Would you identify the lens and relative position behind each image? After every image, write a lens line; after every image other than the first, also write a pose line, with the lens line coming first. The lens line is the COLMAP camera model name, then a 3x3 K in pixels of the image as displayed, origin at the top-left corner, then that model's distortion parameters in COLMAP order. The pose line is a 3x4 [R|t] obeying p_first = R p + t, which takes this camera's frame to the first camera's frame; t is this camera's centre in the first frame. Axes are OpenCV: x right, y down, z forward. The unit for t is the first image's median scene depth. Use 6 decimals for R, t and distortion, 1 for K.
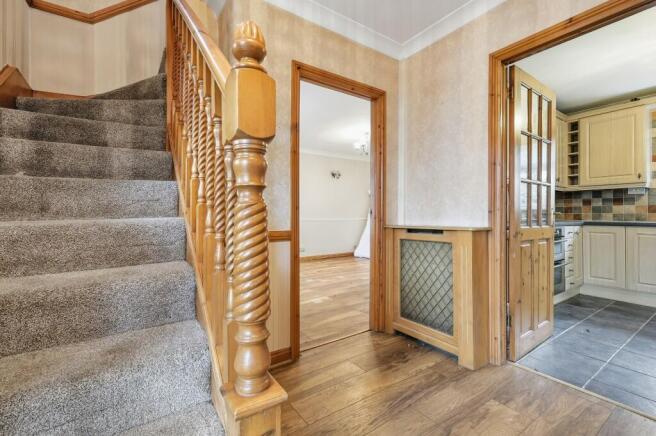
lens RADIAL K [[288.3, 0, 328.0], [0, 288.3, 218.0], [0, 0, 1]] dist [0.000926, 0.000160]
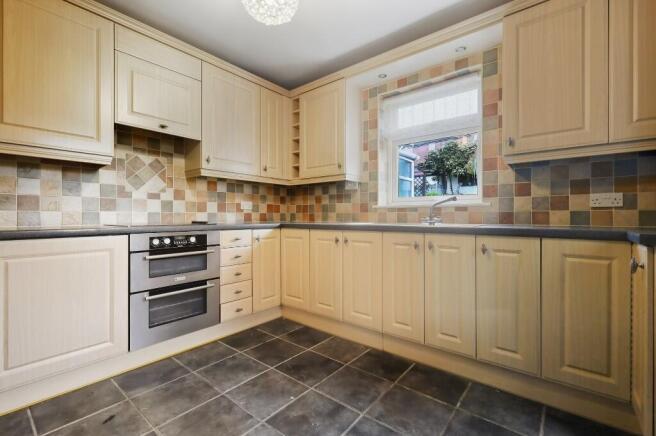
lens RADIAL K [[288.3, 0, 328.0], [0, 288.3, 218.0], [0, 0, 1]] dist [0.000926, 0.000160]
pose [[0.958695, -0.000304, 0.284435, 0.744016], [0.001756, 0.999987, -0.004849, 0.002555], [-0.284430, 0.005148, 0.958683, 0.218537]]
